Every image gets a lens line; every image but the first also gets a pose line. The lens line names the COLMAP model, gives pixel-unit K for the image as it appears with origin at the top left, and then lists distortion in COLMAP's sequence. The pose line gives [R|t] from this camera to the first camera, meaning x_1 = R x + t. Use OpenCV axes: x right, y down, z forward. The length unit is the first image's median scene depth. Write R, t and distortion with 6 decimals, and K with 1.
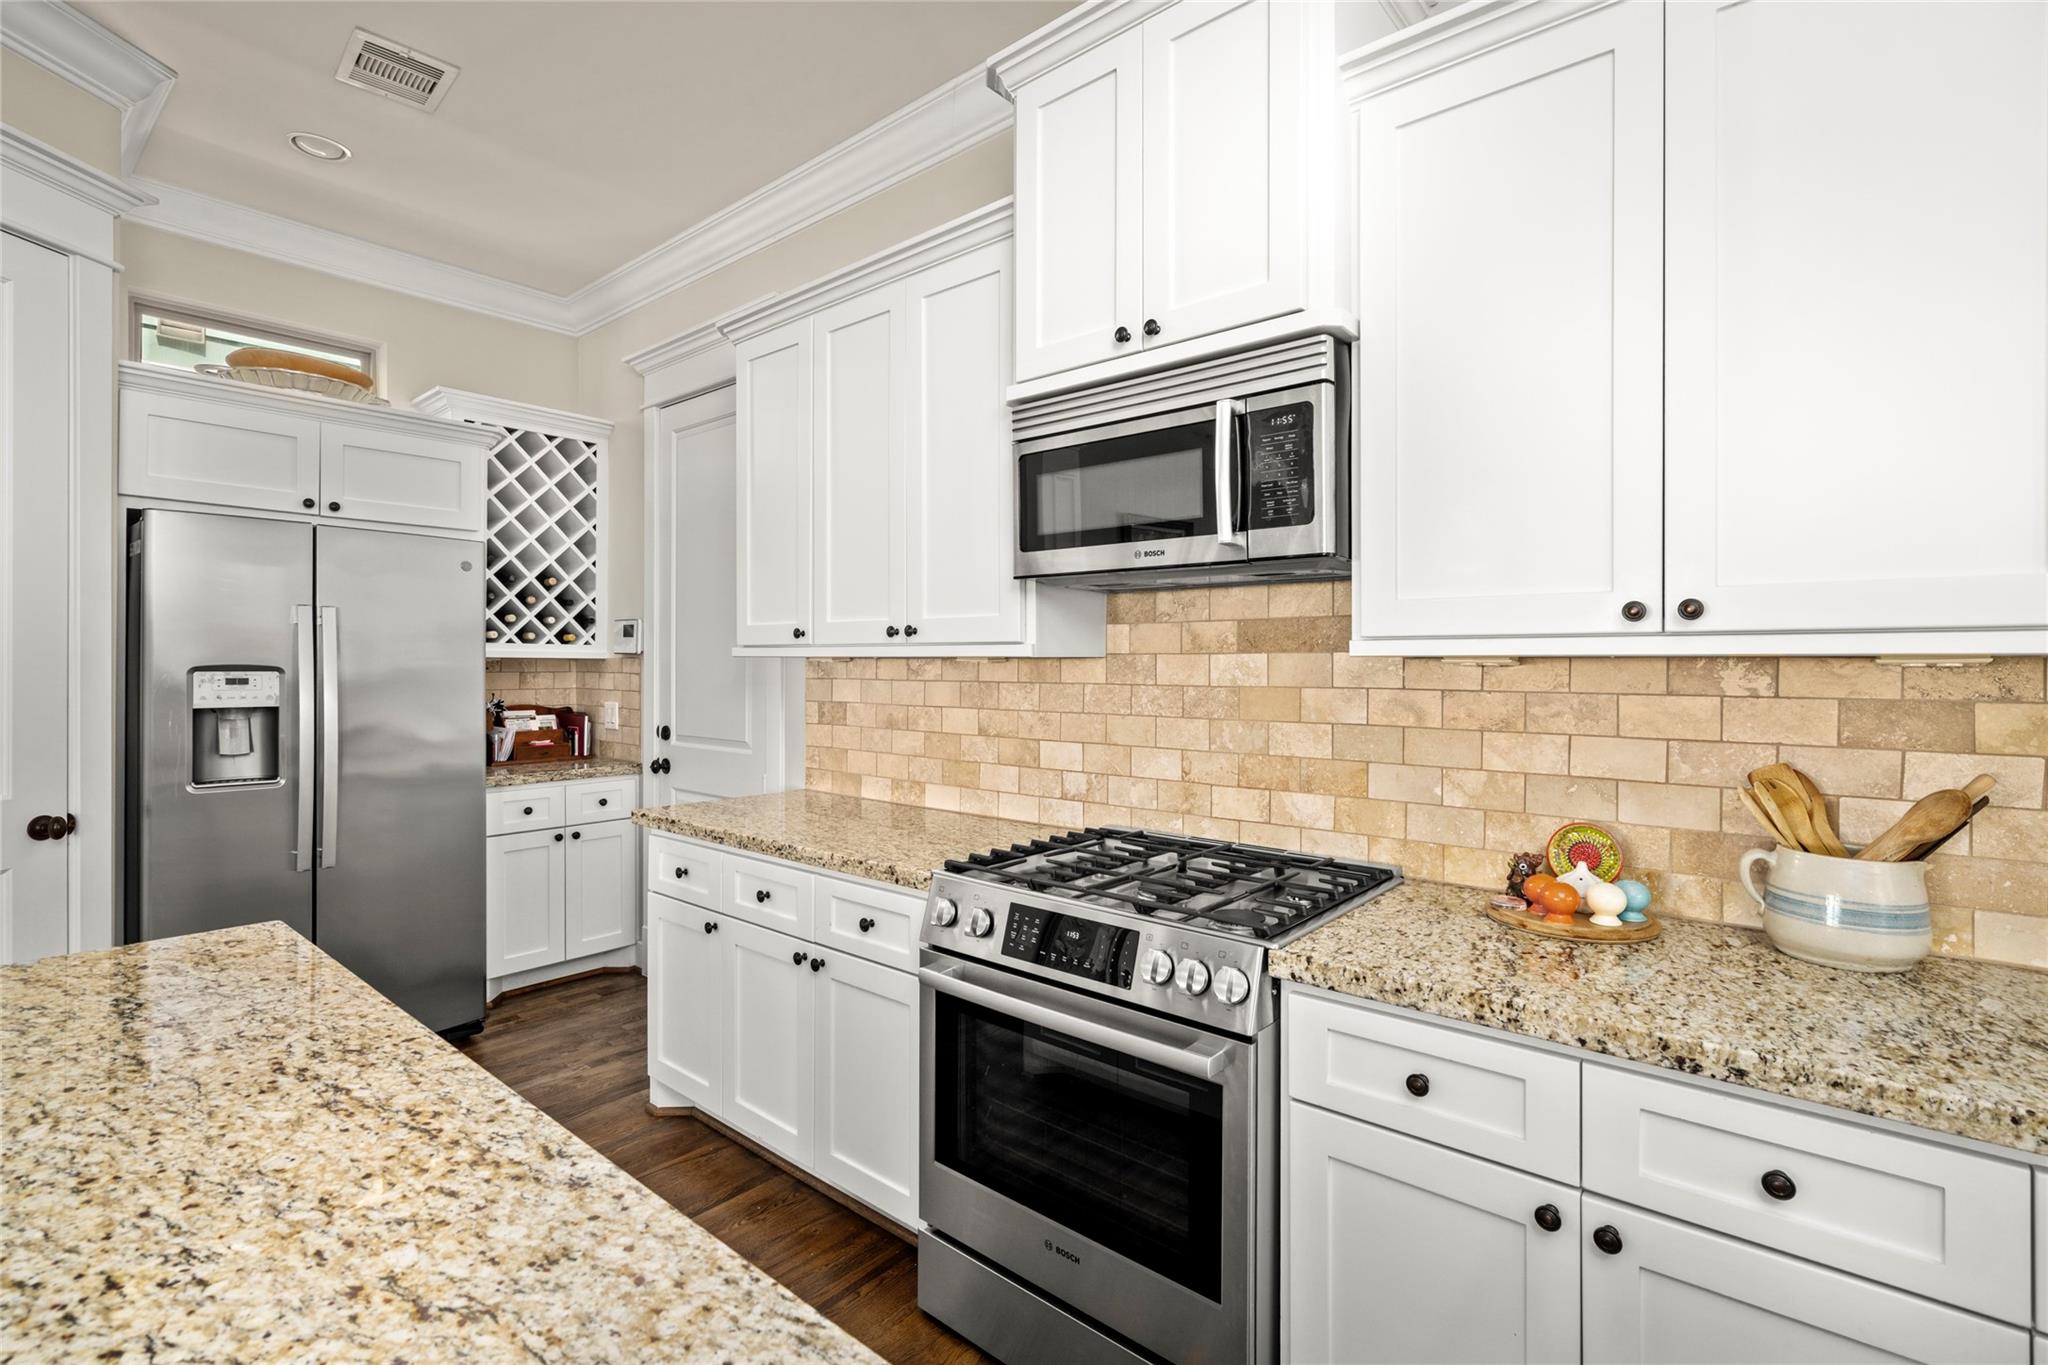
lens RADIAL K [[941.2, 0, 1013.8], [0, 941.2, 668.9], [0, 0, 1]] dist [-0.004107, -0.000125]
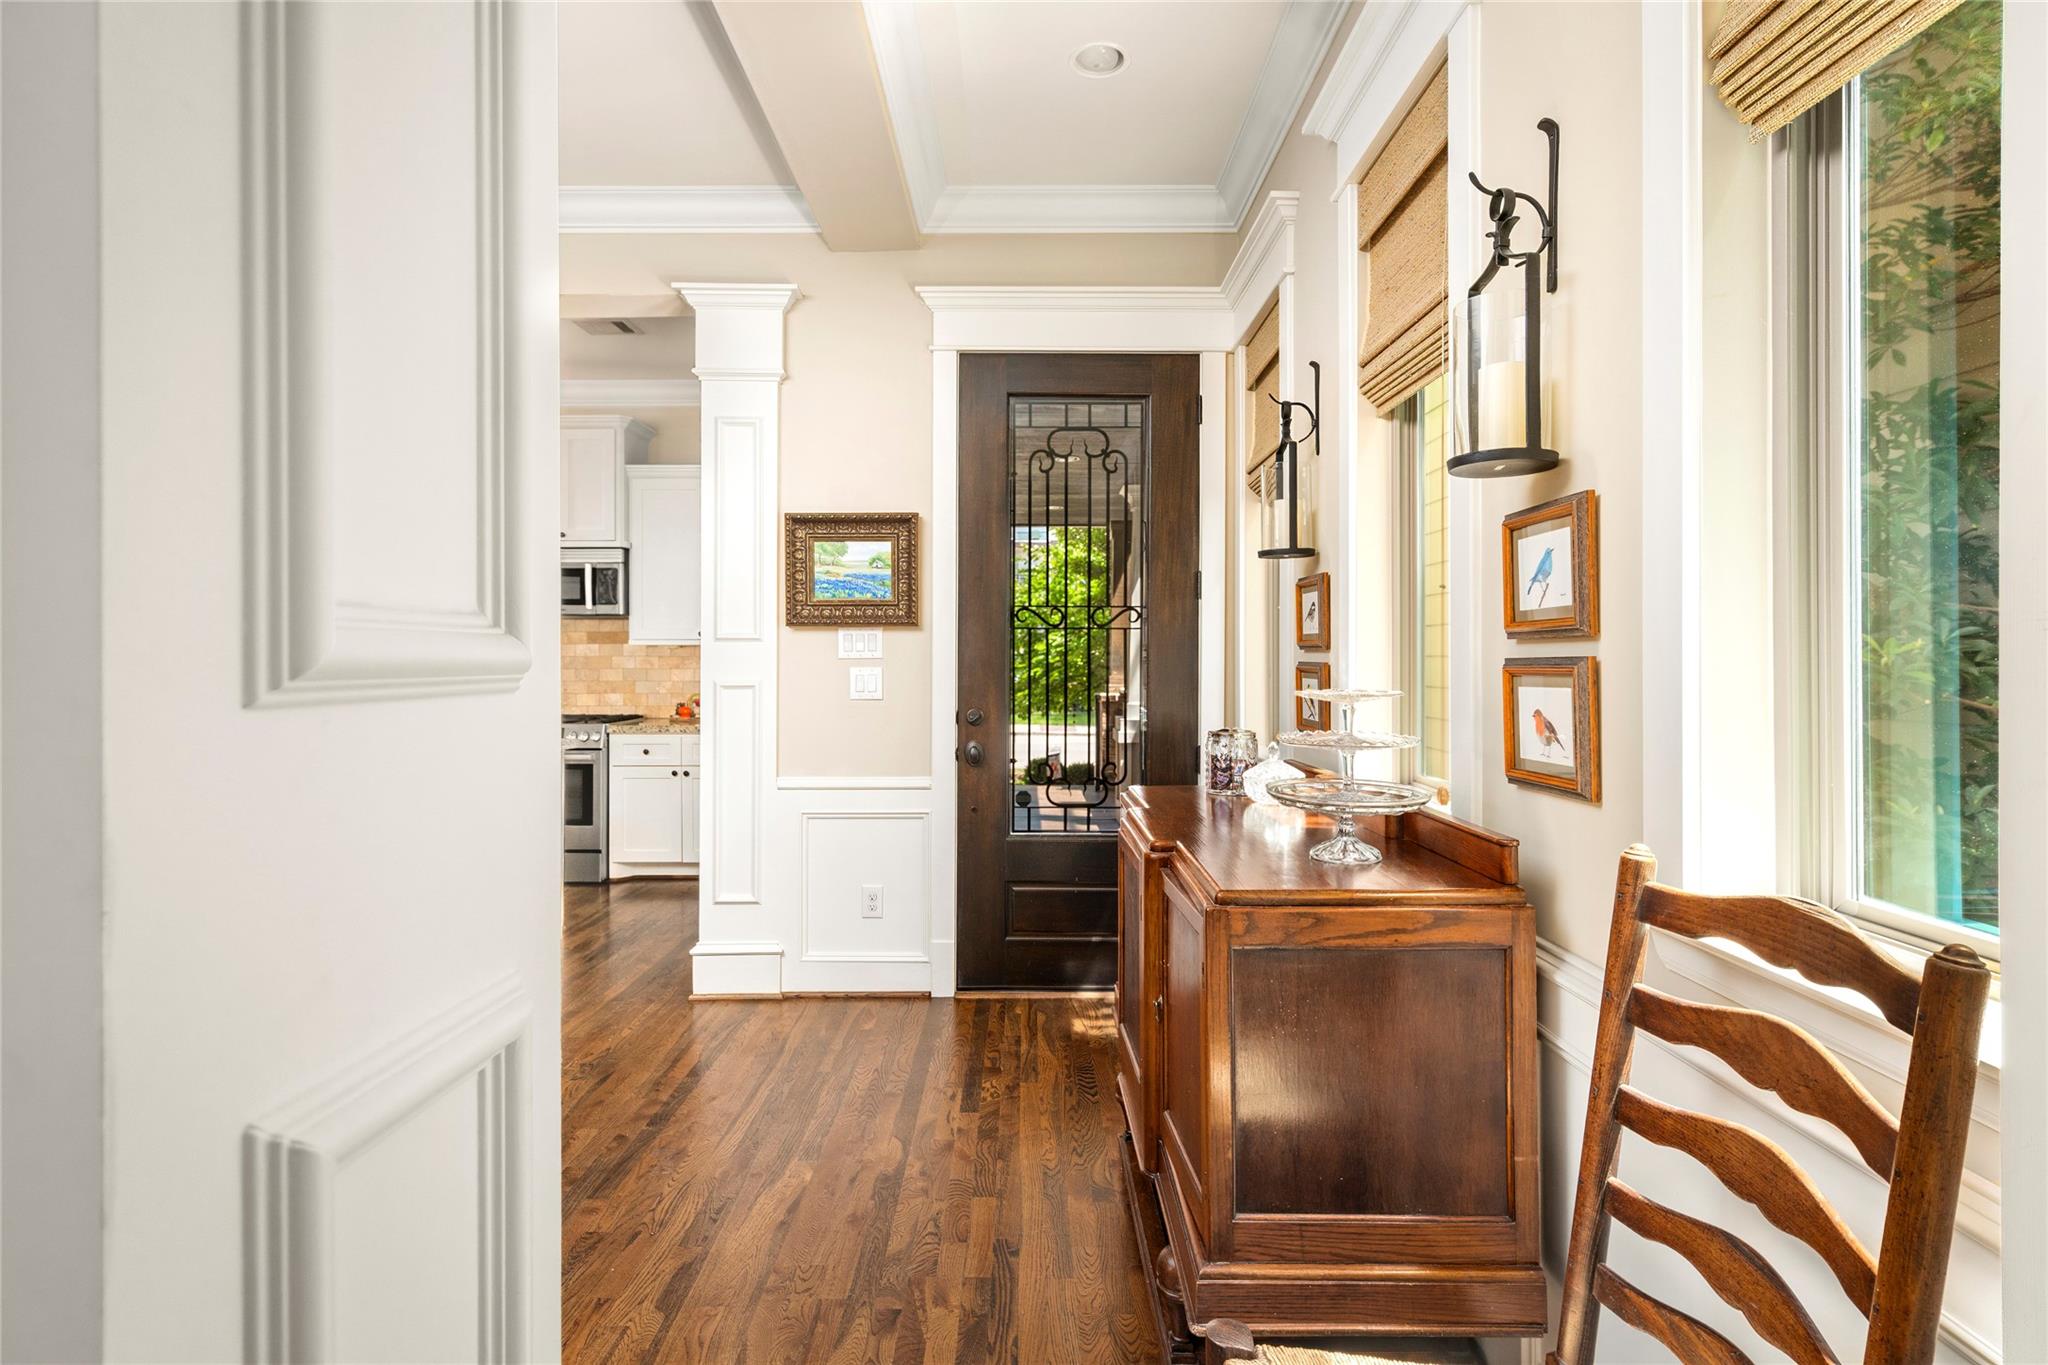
lens RADIAL K [[1017.7, 0, 1016.9], [0, 1017.7, 659.1], [0, 0, 1]] dist [-0.001956, -0.000285]
pose [[0.762204, -0.000518, 0.647337, -0.682676], [0.005051, 0.999974, -0.005147, 0.045642], [-0.647317, 0.007193, 0.762187, -1.940466]]
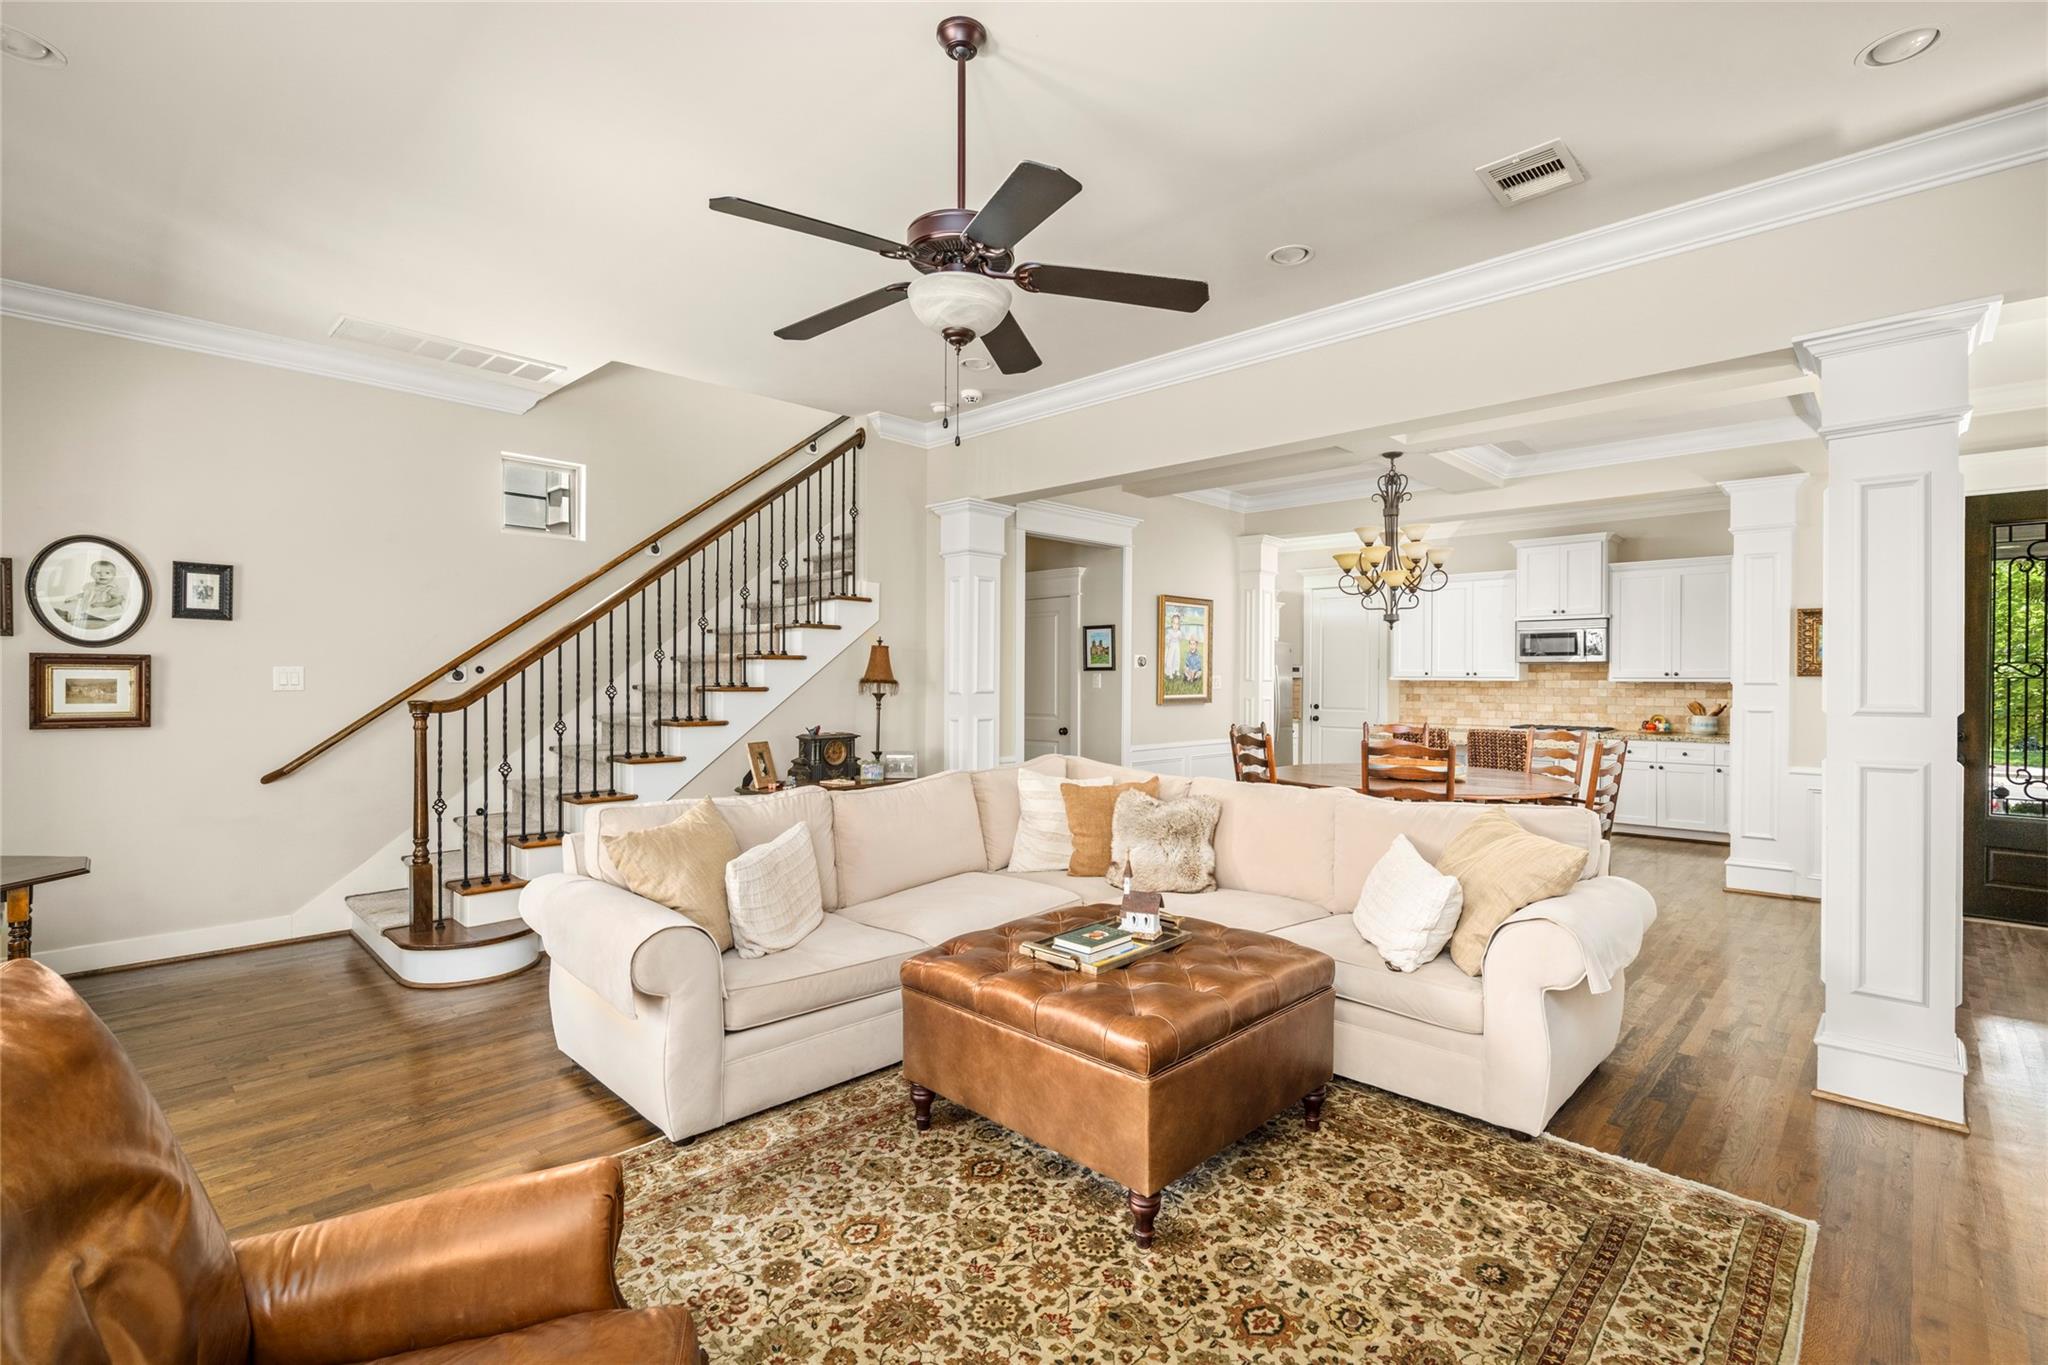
lens RADIAL K [[928.7, 0, 1024.0], [0, 928.7, 682.5], [0, 0, 1]] dist [-0.002194, 0.000295]
pose [[0.998468, 0.003705, -0.055208, -1.849651], [-0.003895, 0.999987, -0.003331, 0.015979], [0.055195, 0.003541, 0.998469, -3.062248]]
